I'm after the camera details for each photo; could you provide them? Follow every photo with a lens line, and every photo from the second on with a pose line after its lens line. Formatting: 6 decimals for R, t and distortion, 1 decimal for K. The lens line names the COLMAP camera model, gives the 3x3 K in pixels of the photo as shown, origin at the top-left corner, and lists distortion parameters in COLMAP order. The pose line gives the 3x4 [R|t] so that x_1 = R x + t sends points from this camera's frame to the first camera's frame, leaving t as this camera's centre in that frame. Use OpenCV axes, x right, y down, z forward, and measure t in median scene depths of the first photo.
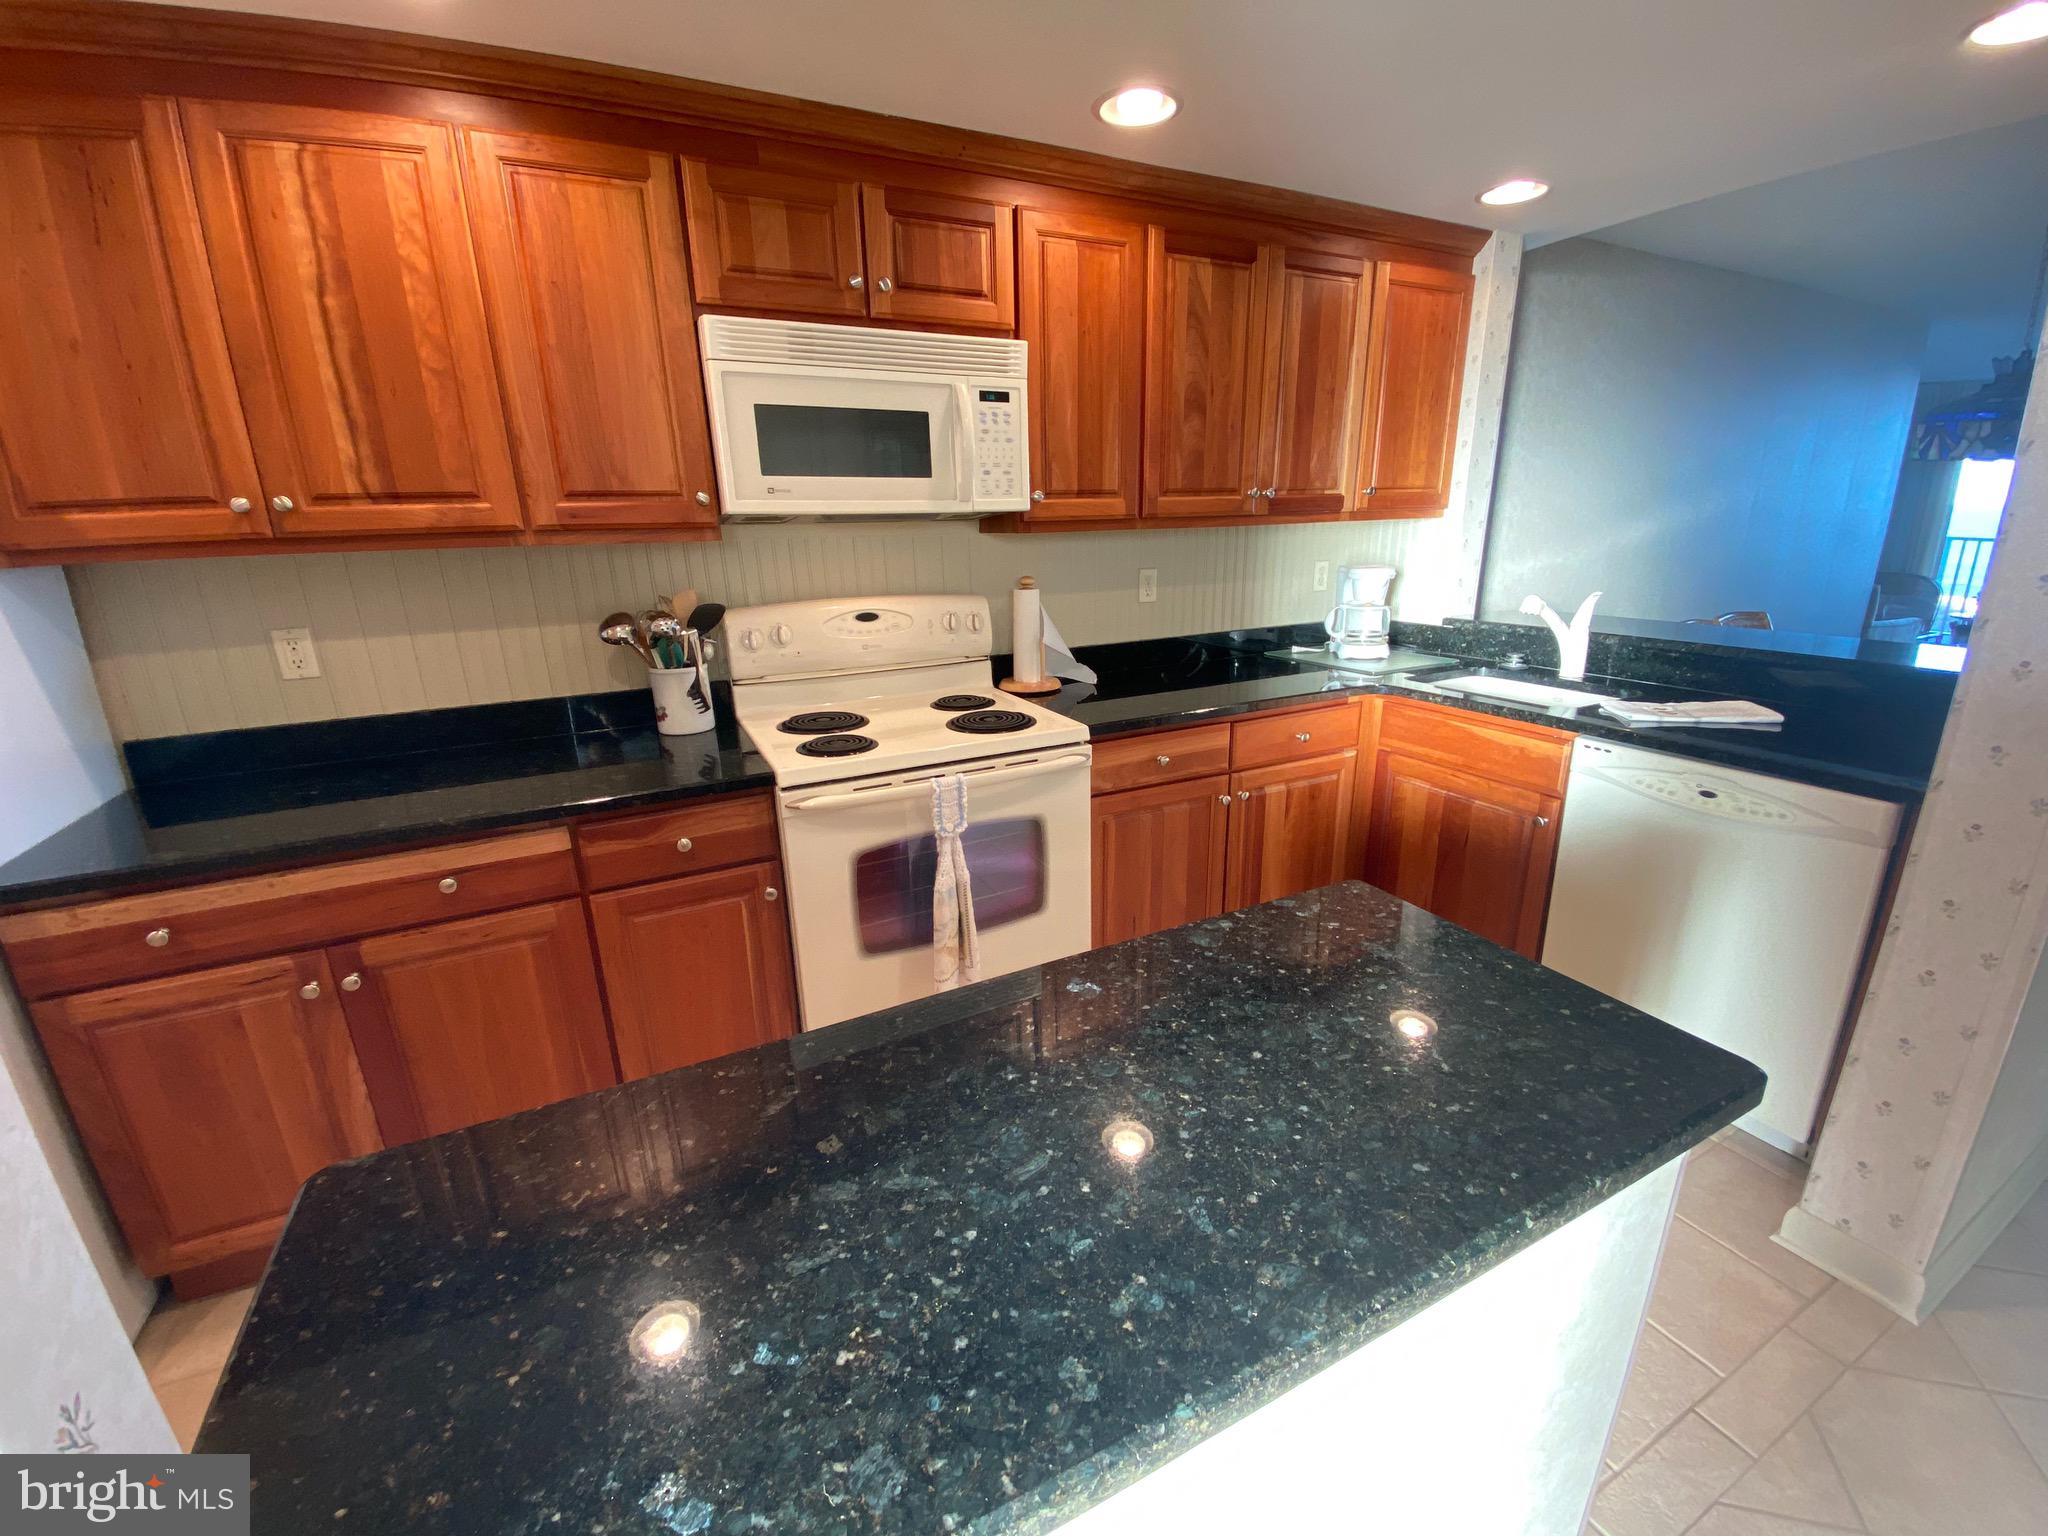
lens RADIAL K [[834.8, 0, 1021.8], [0, 834.8, 774.2], [0, 0, 1]] dist [-0.018649, -0.002133]
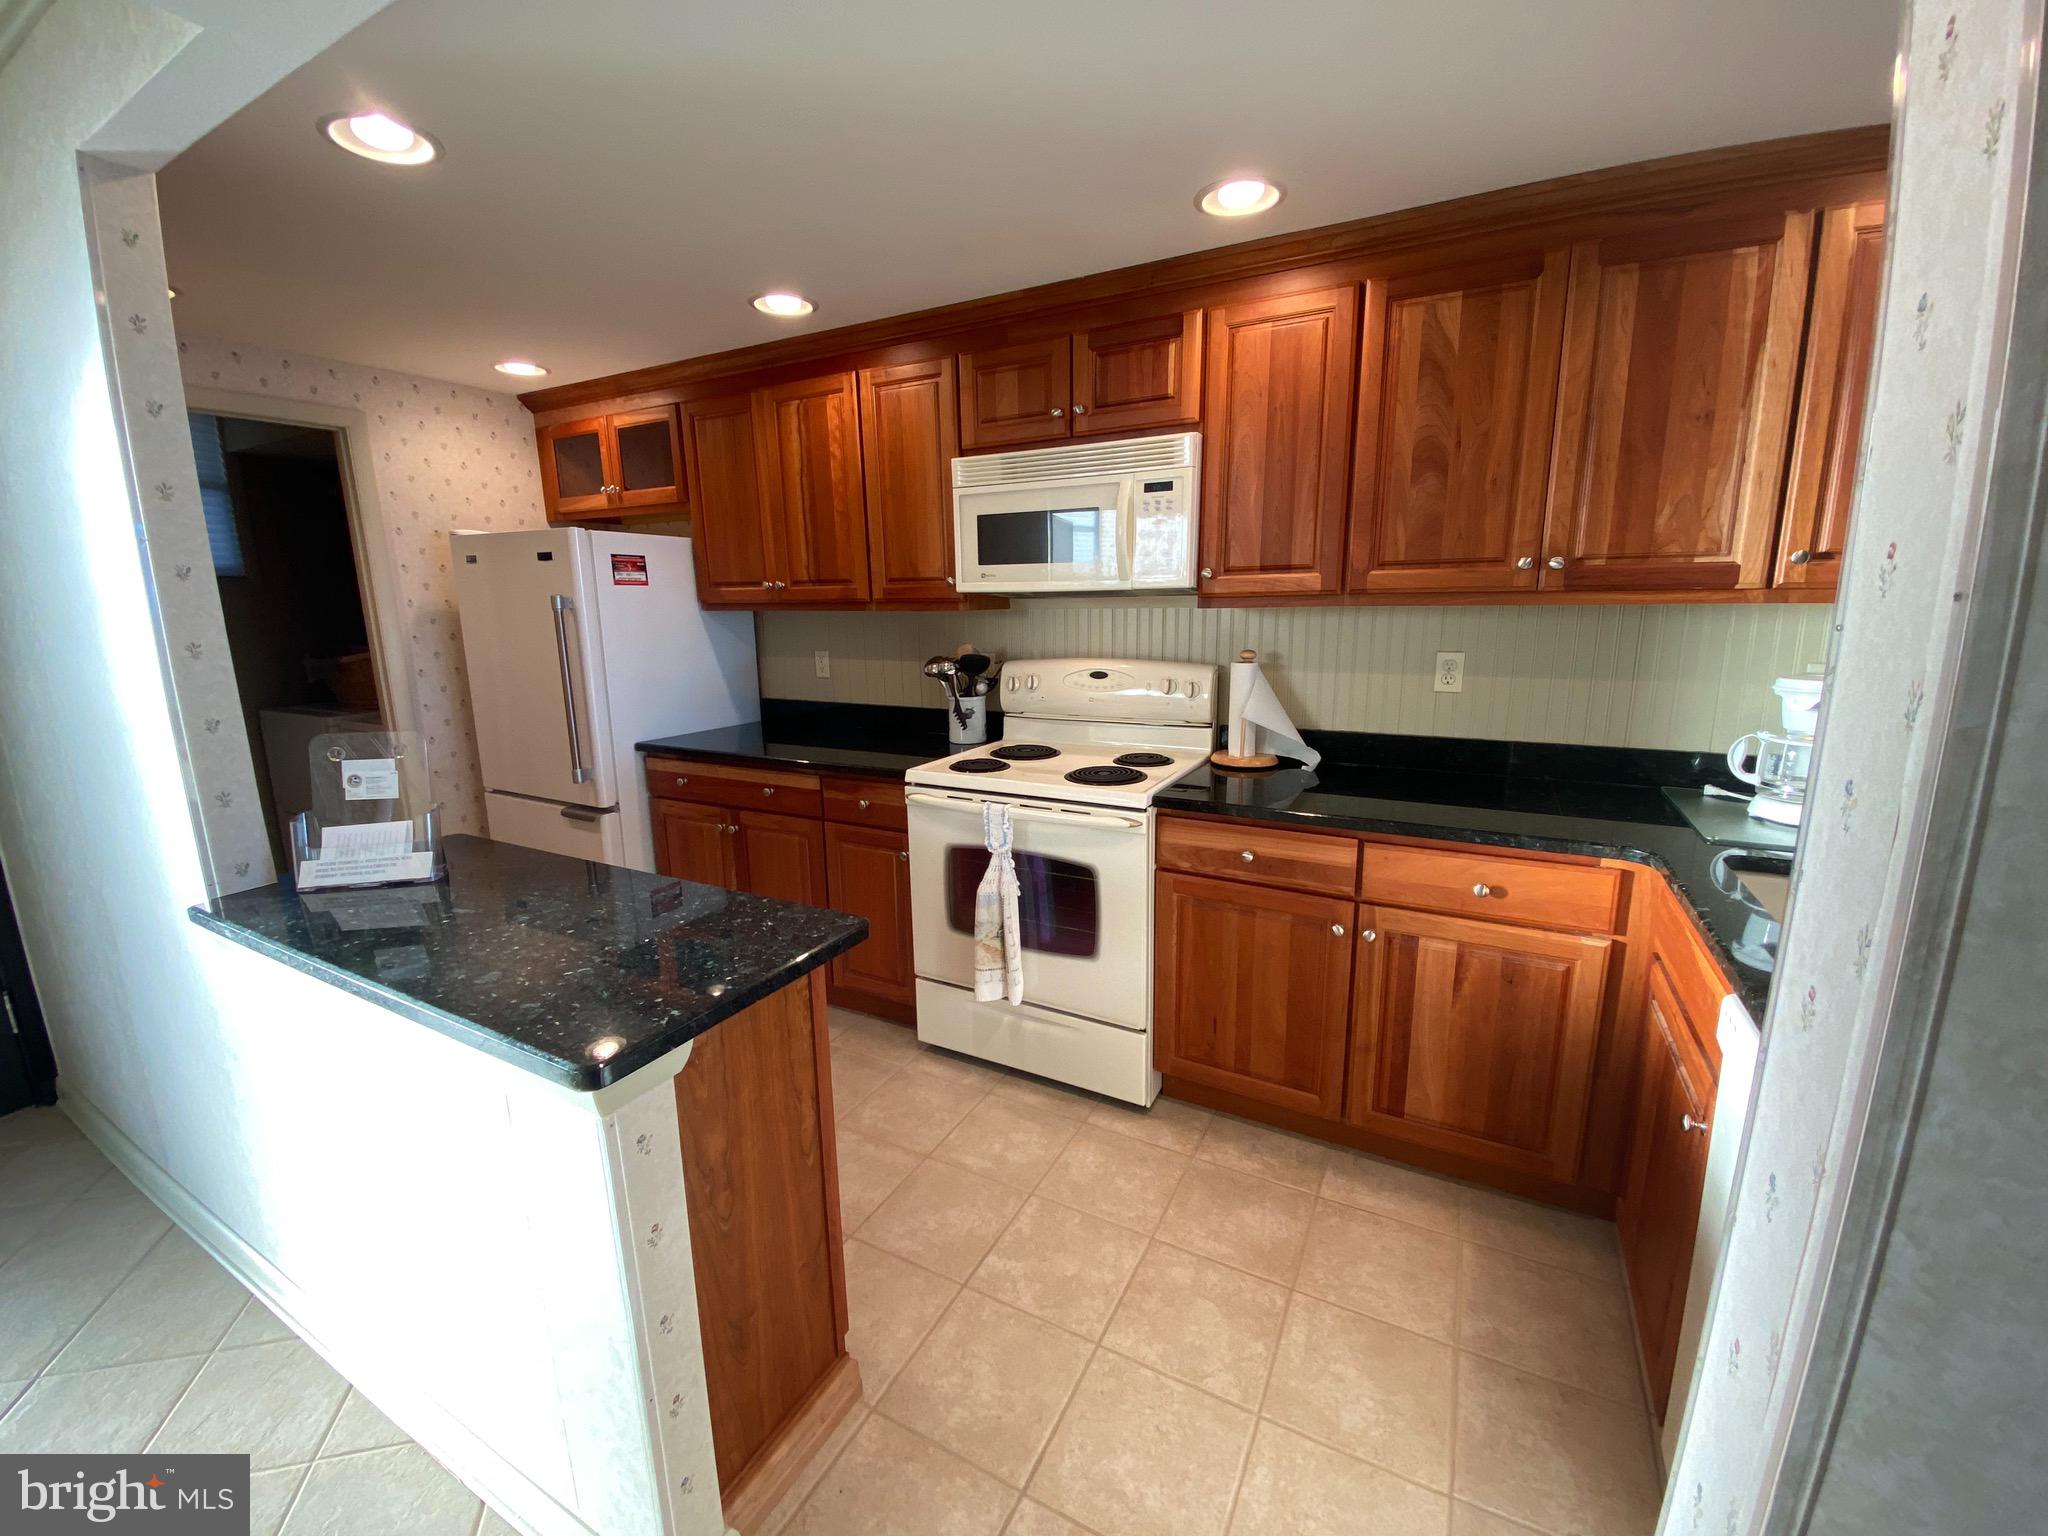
lens RADIAL K [[834.8, 0, 1018.6], [0, 834.8, 760.4], [0, 0, 1]] dist [-0.018649, -0.002133]
pose [[0.556537, 0.171142, -0.813005, 0.767791], [-0.235410, 0.970934, 0.043238, -0.100570], [0.796774, 0.167326, 0.580649, 0.257582]]
